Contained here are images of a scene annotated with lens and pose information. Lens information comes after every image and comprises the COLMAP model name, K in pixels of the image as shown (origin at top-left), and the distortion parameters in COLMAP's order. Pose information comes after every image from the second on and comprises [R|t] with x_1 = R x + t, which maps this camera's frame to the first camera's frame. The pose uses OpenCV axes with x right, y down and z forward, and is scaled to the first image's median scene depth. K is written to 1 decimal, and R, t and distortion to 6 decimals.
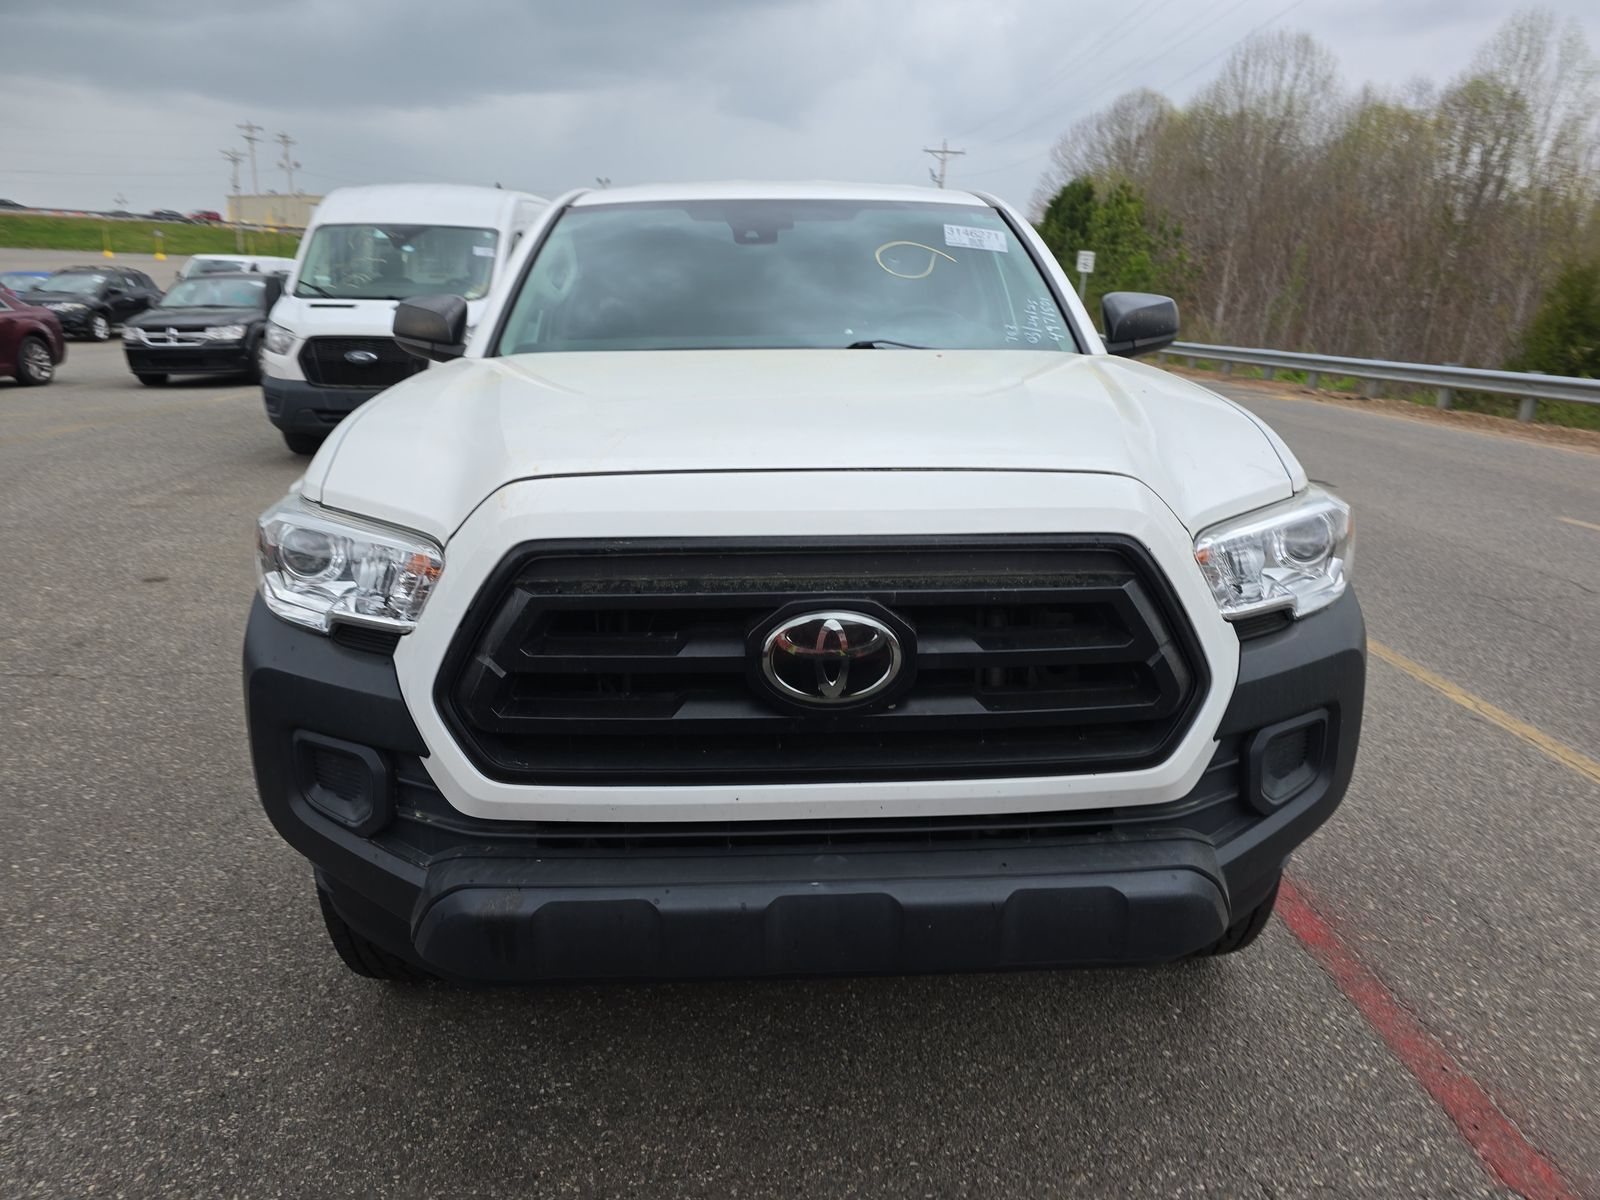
lens RADIAL K [[1080.5, 0, 802.1], [0, 1080.5, 548.0], [0, 0, 1]] dist [0.041744, -0.037089]
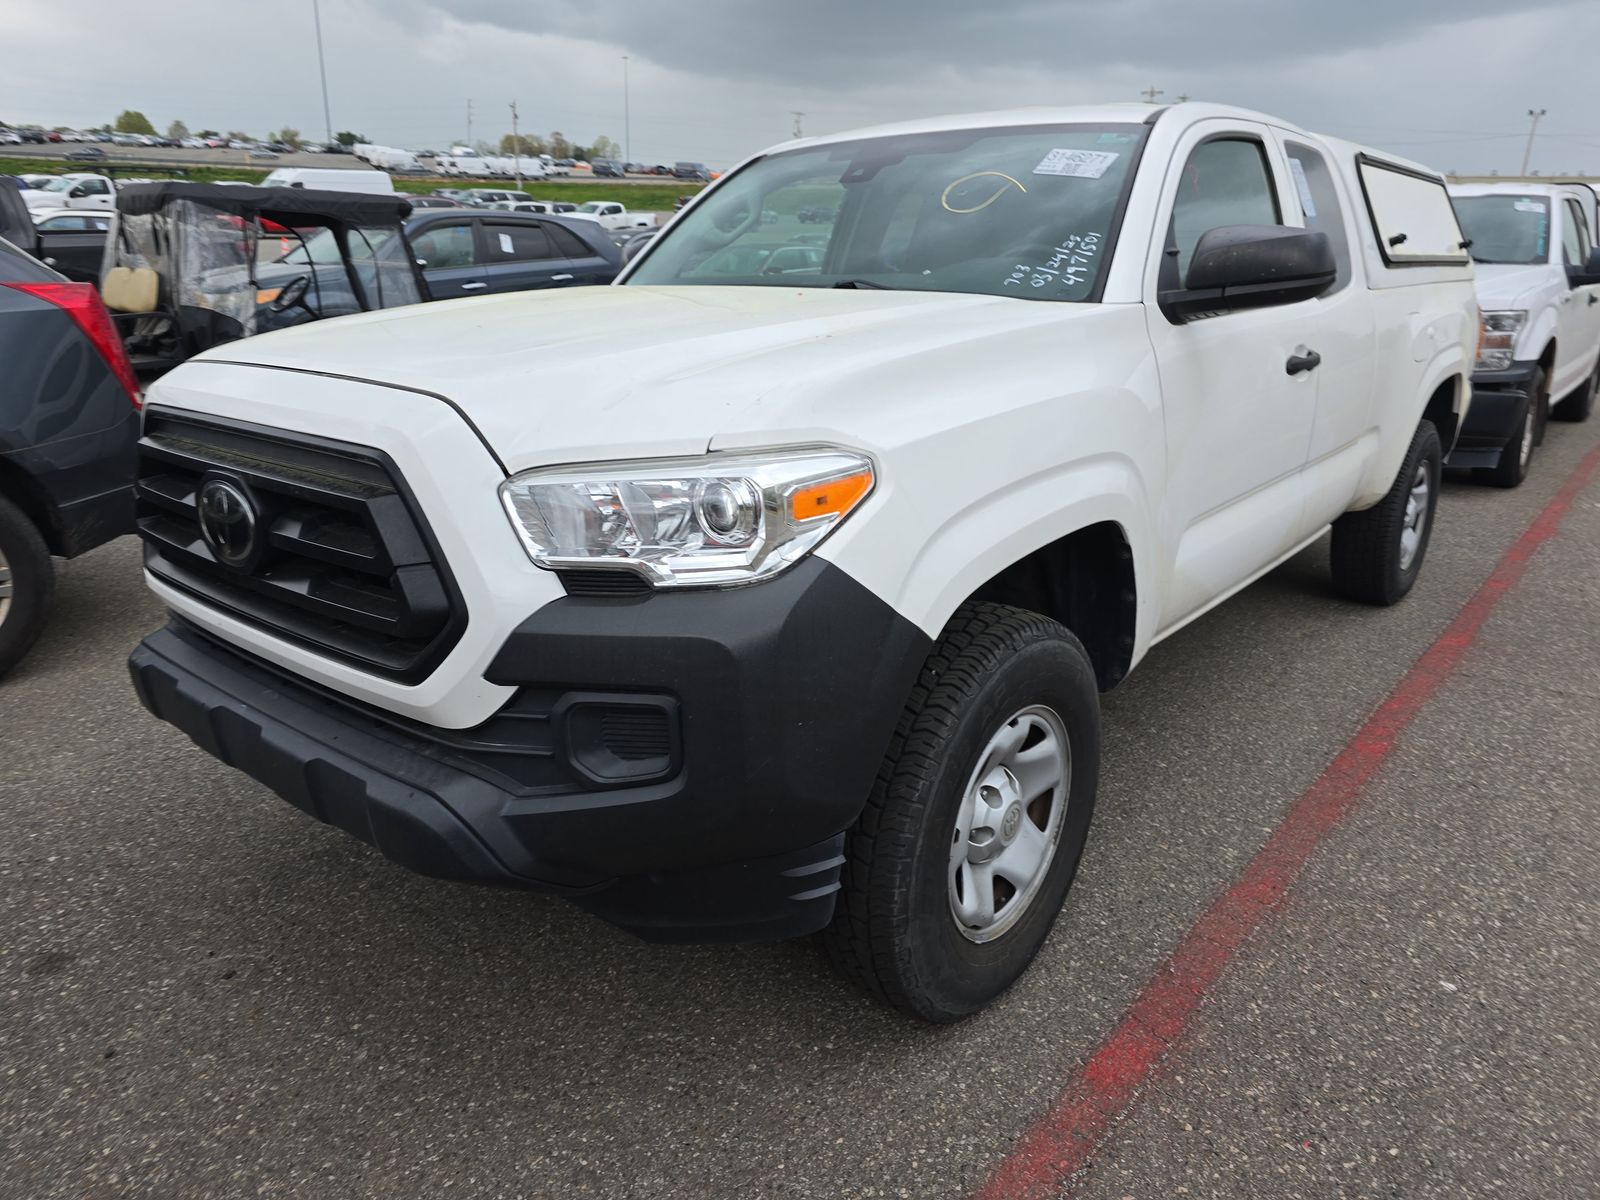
lens RADIAL K [[1080.5, 0, 802.1], [0, 1080.5, 548.0], [0, 0, 1]] dist [0.041744, -0.037089]
pose [[0.739658, 0.167552, -0.651792, 0.848885], [-0.143433, 0.985507, 0.090568, -0.048330], [0.657521, 0.026499, 0.752971, 0.320411]]
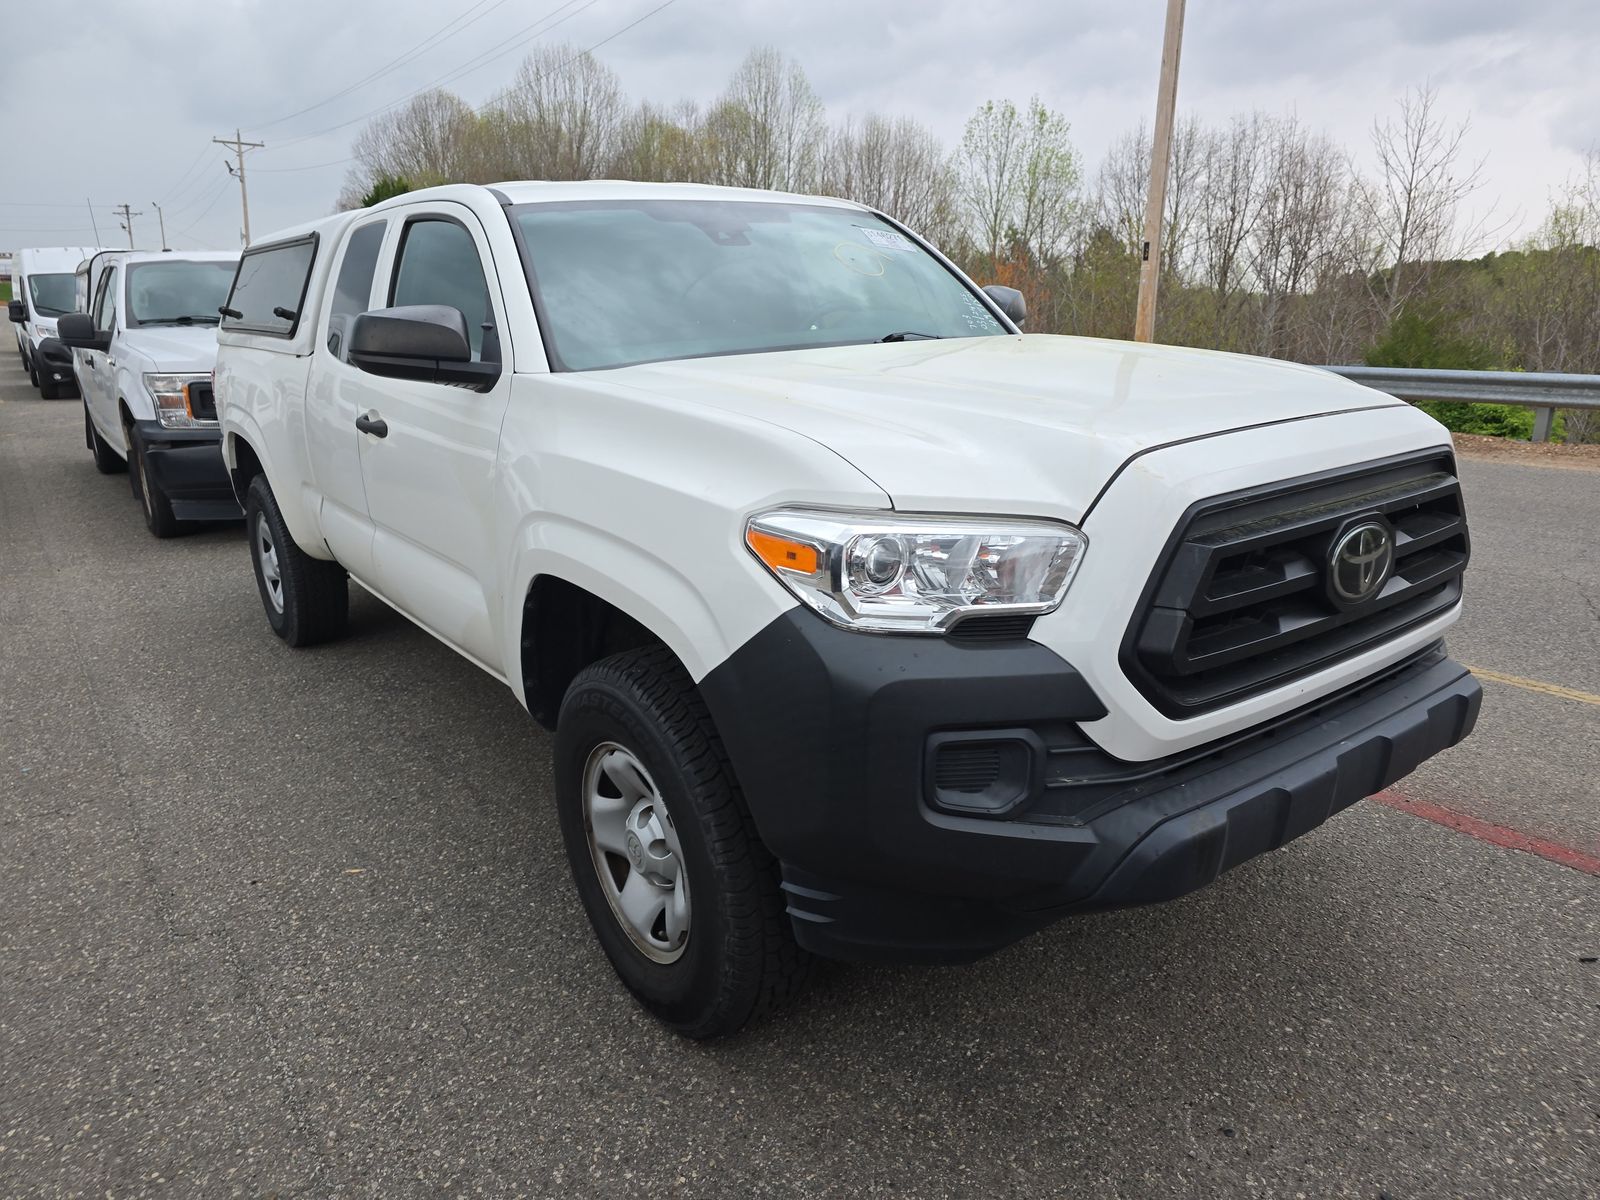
lens RADIAL K [[1080.5, 0, 802.1], [0, 1080.5, 548.0], [0, 0, 1]] dist [0.041744, -0.037089]
pose [[0.831434, -0.151003, 0.534711, -0.782614], [0.152096, 0.987457, 0.042361, -0.045632], [-0.534401, 0.046107, 0.843972, 0.165603]]
